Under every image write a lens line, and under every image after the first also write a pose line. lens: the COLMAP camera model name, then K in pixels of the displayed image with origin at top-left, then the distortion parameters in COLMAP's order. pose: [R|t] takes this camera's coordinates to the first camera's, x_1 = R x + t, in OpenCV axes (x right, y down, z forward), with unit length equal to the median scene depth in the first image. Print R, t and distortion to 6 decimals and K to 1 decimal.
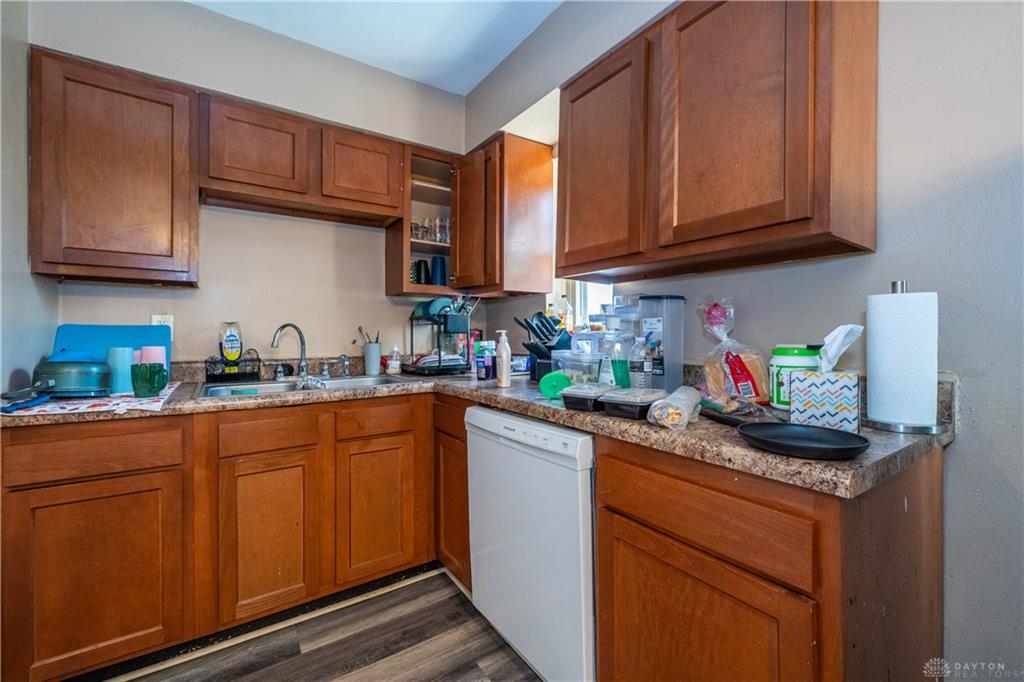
lens RADIAL K [[422.4, 0, 455.8], [0, 422.4, 340.3], [0, 0, 1]] dist [-0.001552, 0.000442]
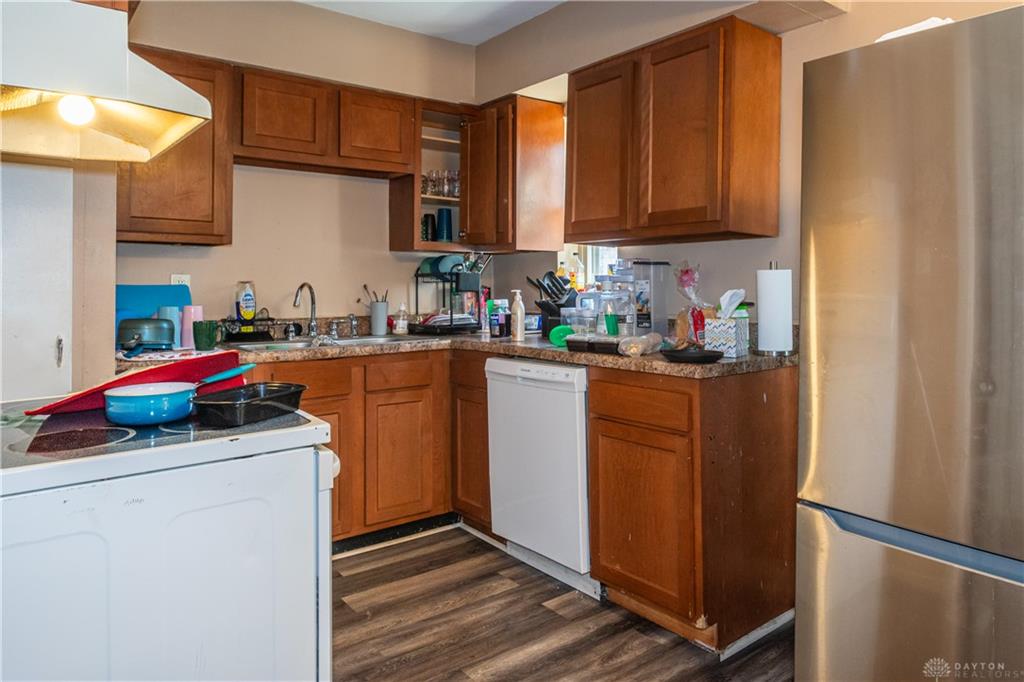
lens RADIAL K [[720.3, 0, 562.1], [0, 720.3, 280.9], [0, 0, 1]] dist [0.007497, 0.001771]
pose [[0.979646, 0.002959, 0.200712, -0.155170], [0.001571, 0.999748, -0.022408, -0.005117], [-0.200728, 0.022268, 0.979394, -0.884130]]
